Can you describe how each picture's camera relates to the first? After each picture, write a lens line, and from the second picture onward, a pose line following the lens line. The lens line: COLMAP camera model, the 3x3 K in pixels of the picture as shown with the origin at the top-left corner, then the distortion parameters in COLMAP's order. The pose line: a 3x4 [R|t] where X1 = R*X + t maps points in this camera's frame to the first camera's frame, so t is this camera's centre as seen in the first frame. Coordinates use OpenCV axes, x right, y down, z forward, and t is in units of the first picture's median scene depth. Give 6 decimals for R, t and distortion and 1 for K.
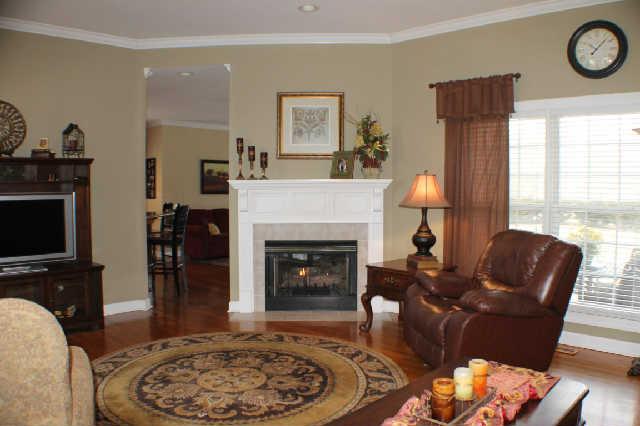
lens RADIAL K [[519.4, 0, 324.2], [0, 519.4, 213.0], [0, 0, 1]] dist [-0.147253, 0.006509]
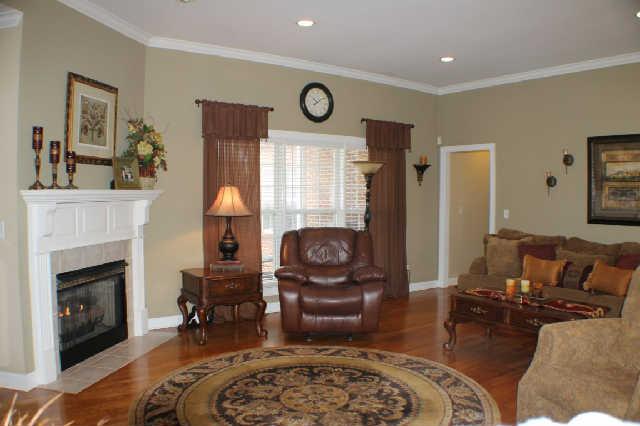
lens RADIAL K [[519.4, 0, 324.2], [0, 519.4, 213.0], [0, 0, 1]] dist [-0.147253, 0.006509]
pose [[0.180383, -0.035086, 0.982971, -0.840227], [0.058467, 0.997979, 0.024892, -0.032117], [-0.981857, 0.052981, 0.182069, 0.600423]]
